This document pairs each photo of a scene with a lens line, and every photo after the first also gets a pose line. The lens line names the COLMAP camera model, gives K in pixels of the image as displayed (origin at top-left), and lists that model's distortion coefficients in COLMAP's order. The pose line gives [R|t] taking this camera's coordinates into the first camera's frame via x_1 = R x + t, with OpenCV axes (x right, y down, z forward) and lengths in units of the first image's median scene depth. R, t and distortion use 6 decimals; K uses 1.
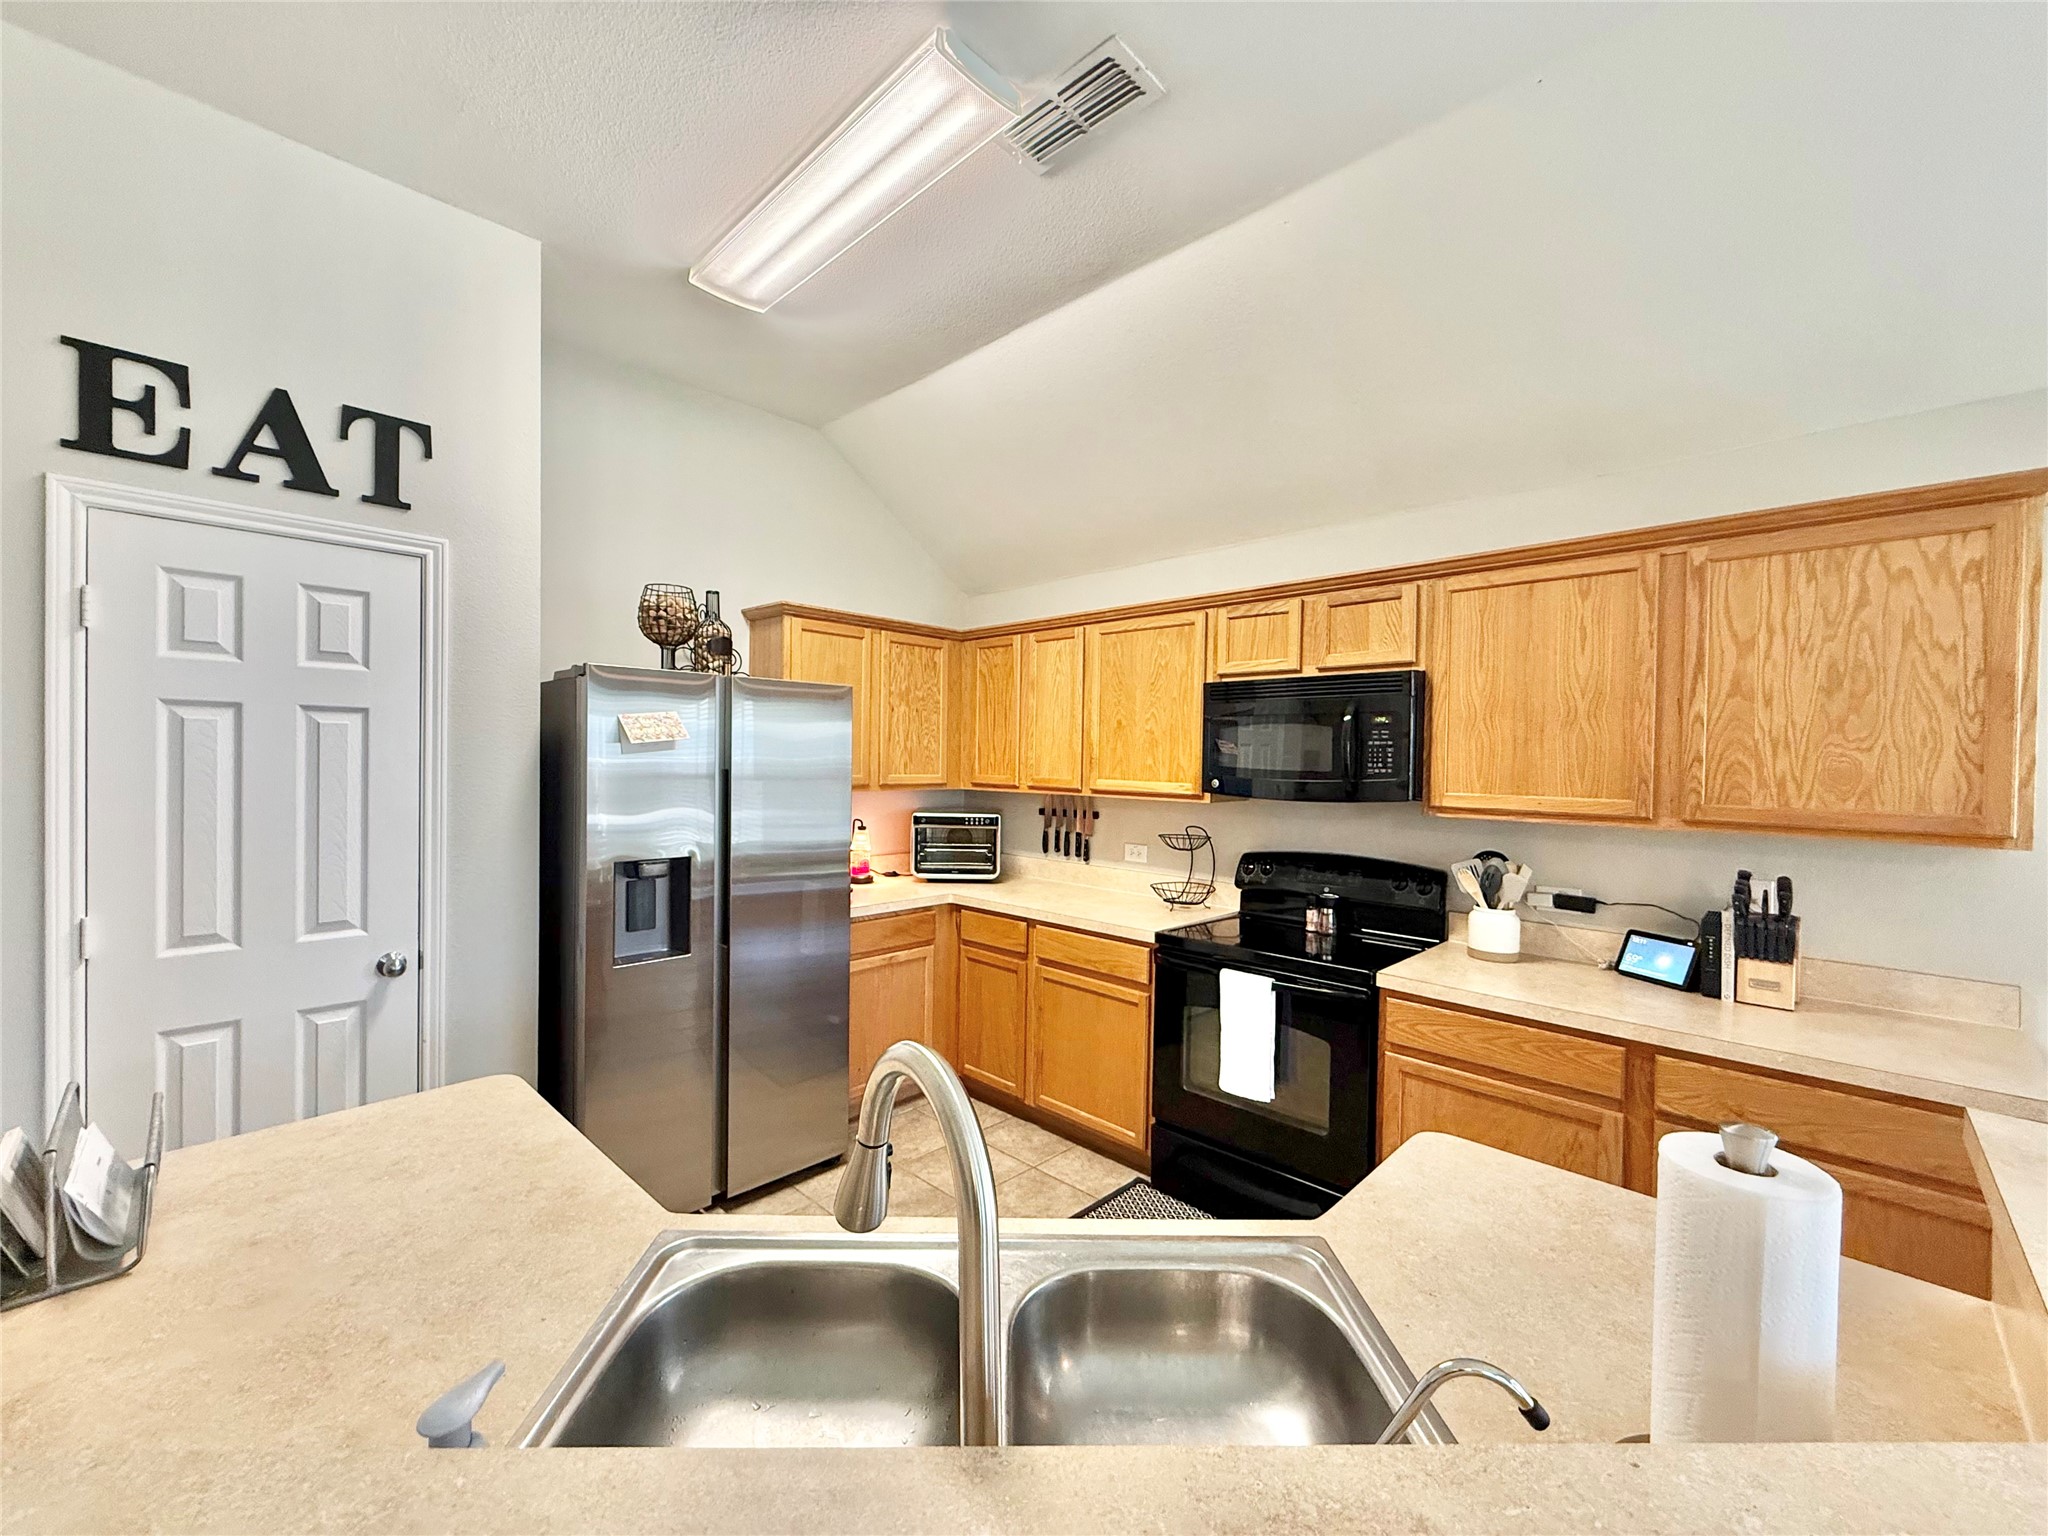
lens RADIAL K [[814.8, 0, 1018.5], [0, 814.8, 767.3], [0, 0, 1]] dist [0.000285, 0.000423]
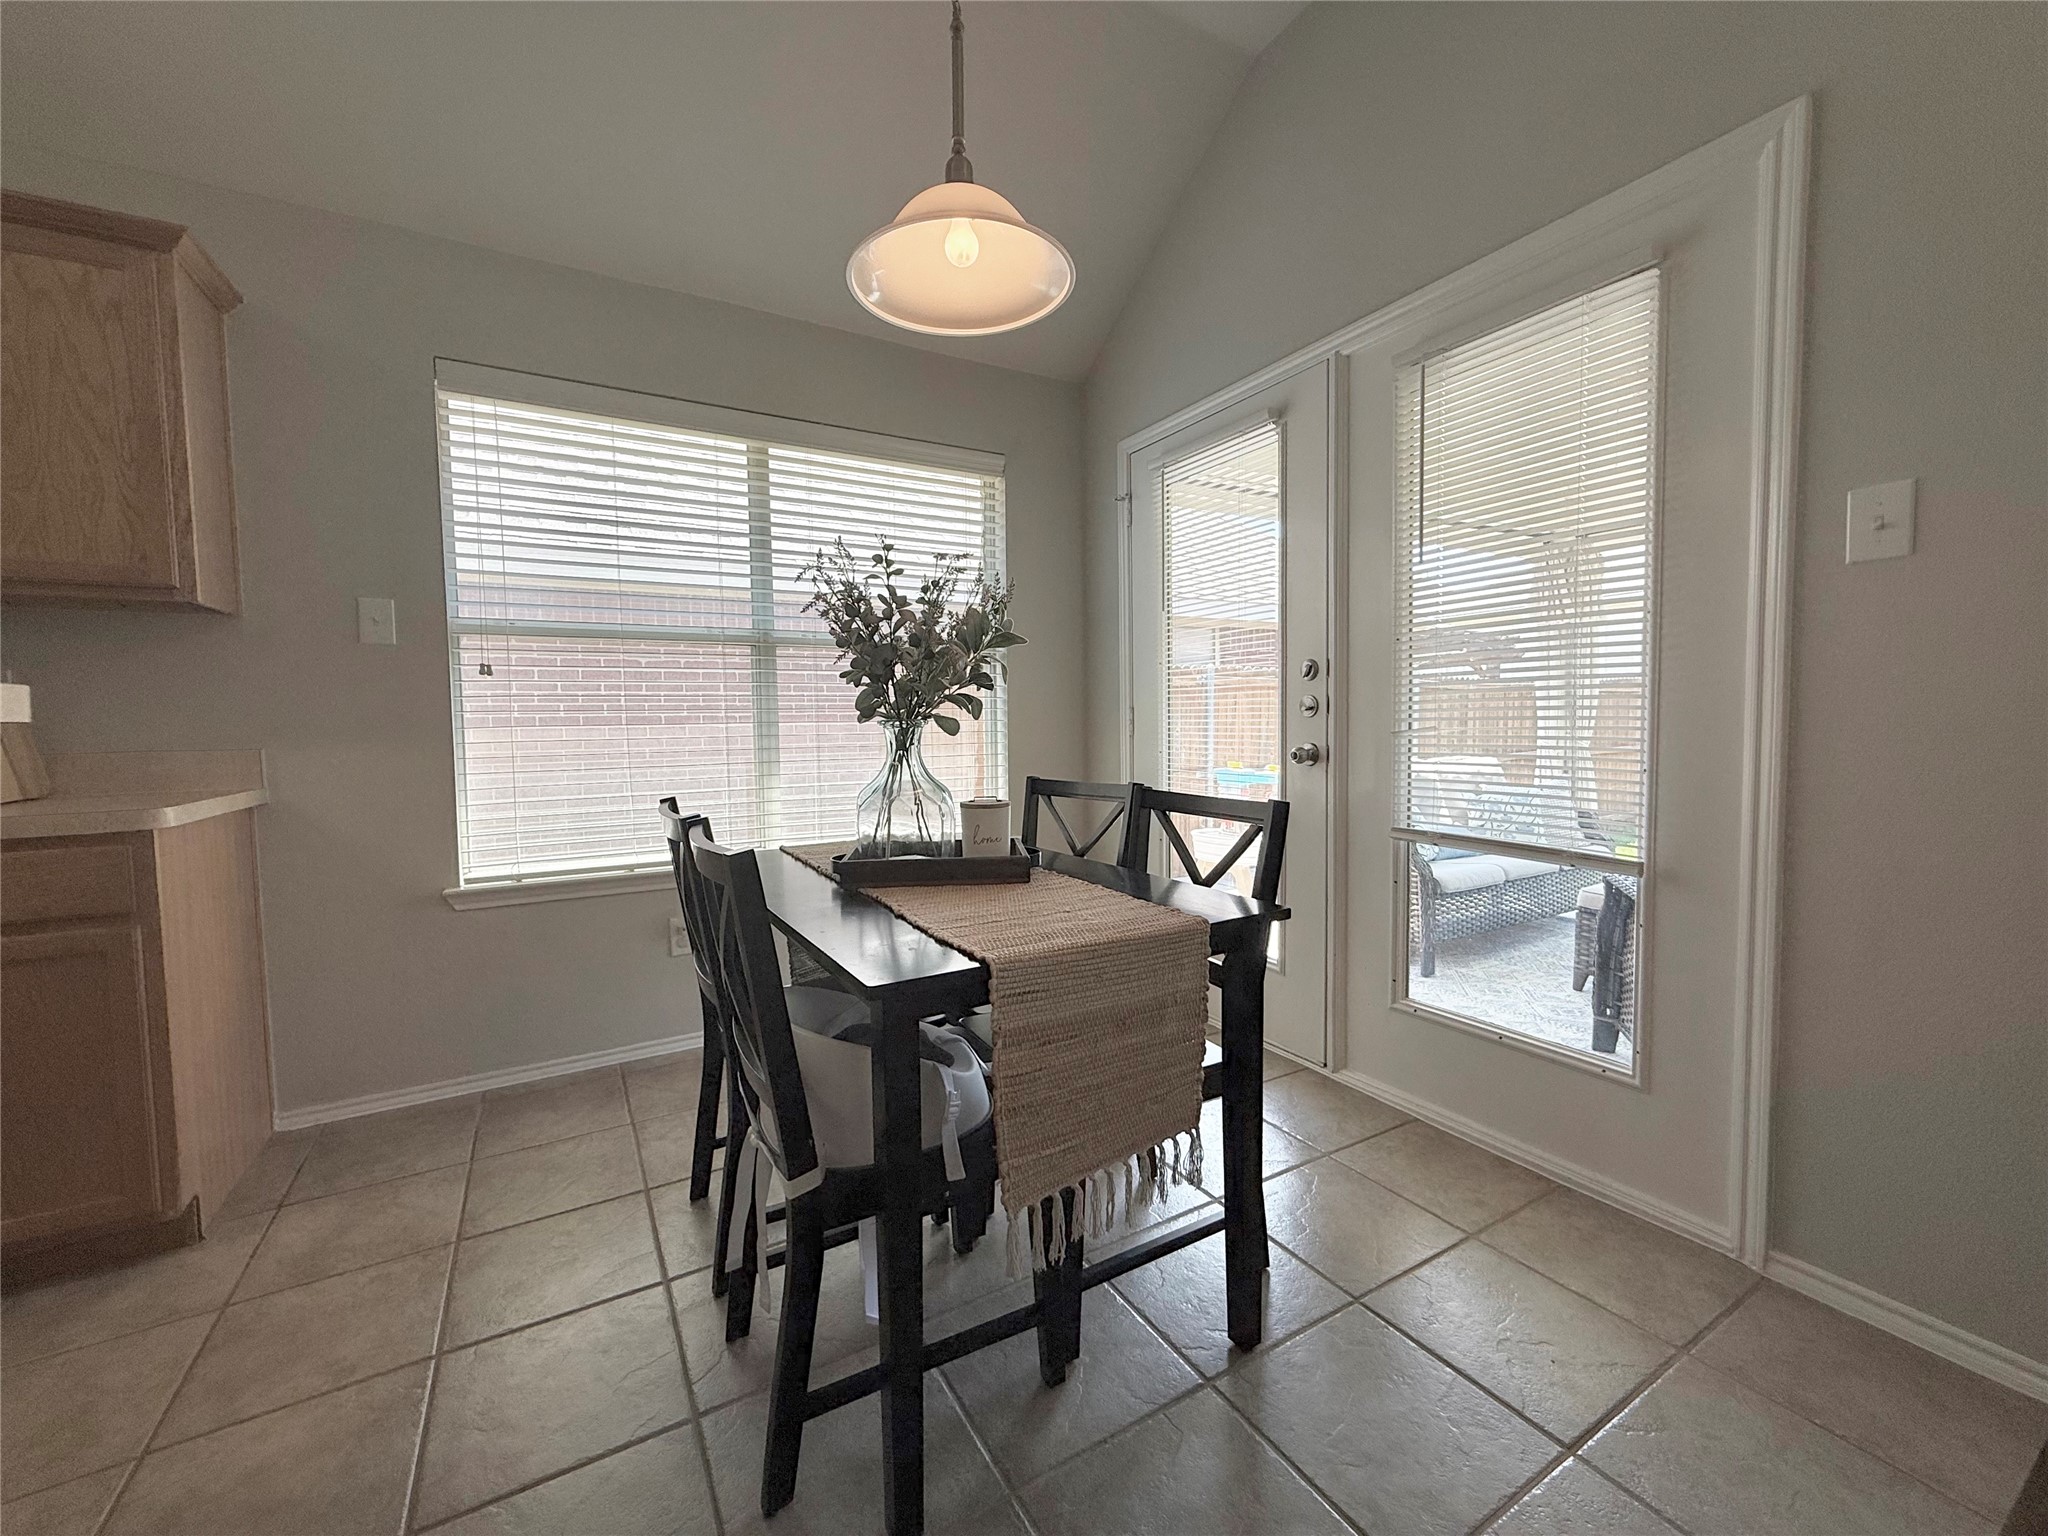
lens RADIAL K [[814.8, 0, 1022.1], [0, 814.8, 768.4], [0, 0, 1]] dist [0.000285, 0.000423]
pose [[0.264856, -0.077377, 0.961179, 0.332507], [0.031003, 0.996943, 0.071713, 0.186279], [-0.963790, 0.010806, 0.266445, -0.207752]]
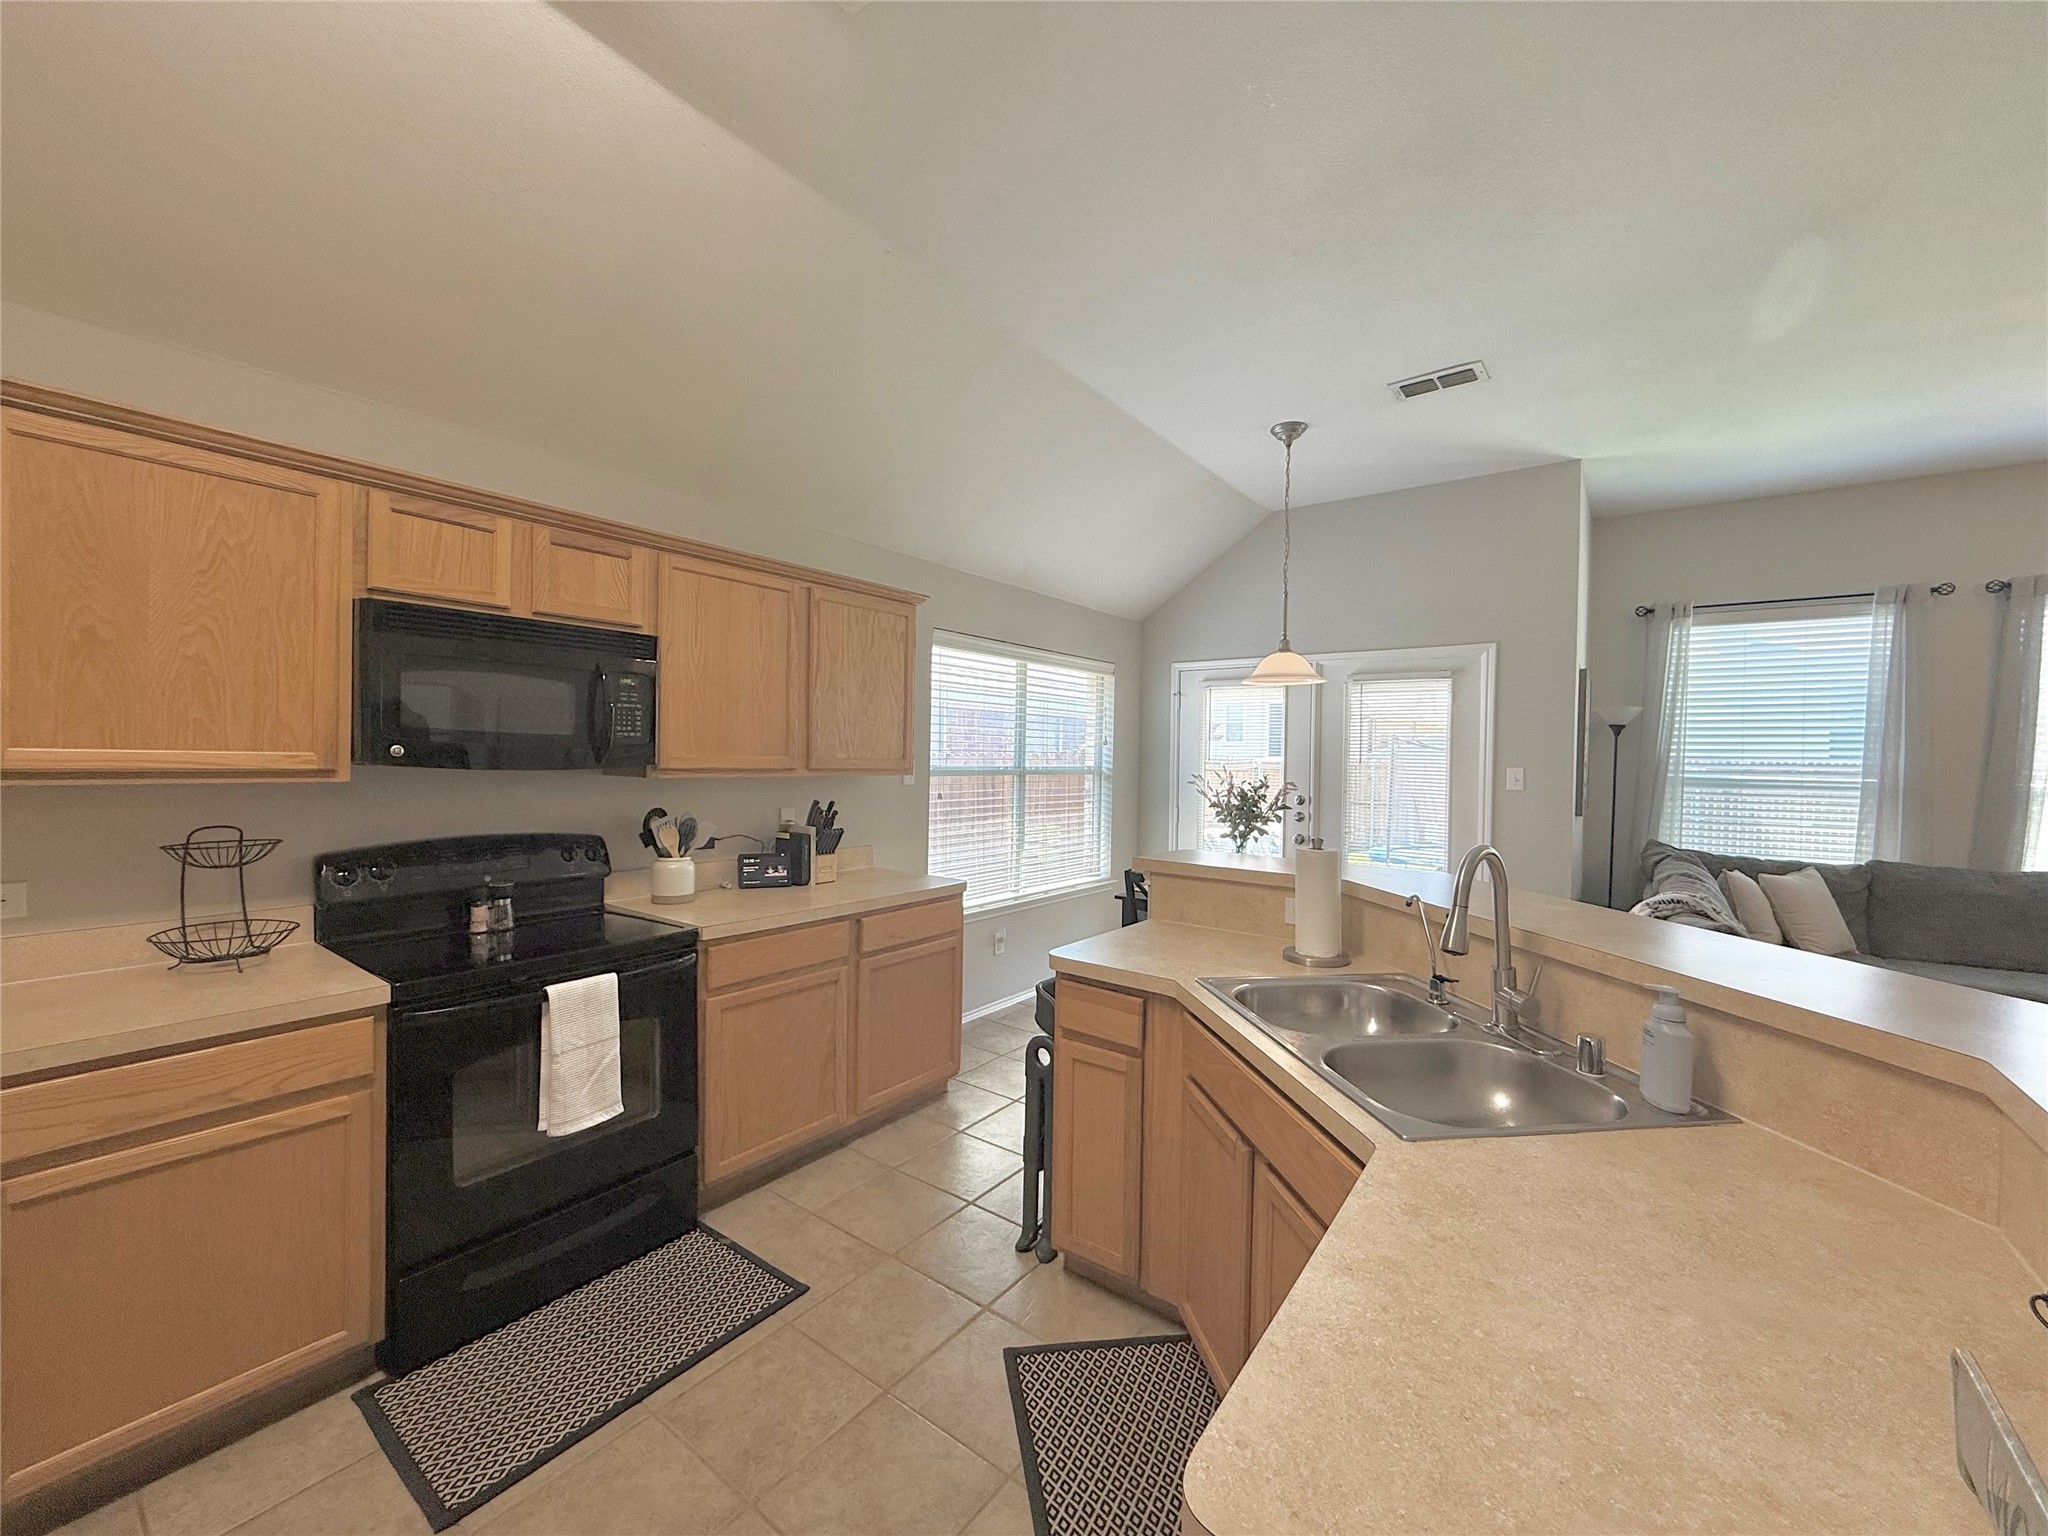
lens RADIAL K [[814.8, 0, 1020.9], [0, 814.8, 766.0], [0, 0, 1]] dist [0.000285, 0.000423]
pose [[-0.128878, -0.030858, 0.991180, -0.588181], [-0.007094, 0.999519, 0.030195, 0.009715], [-0.991635, -0.003140, -0.129034, 0.670239]]
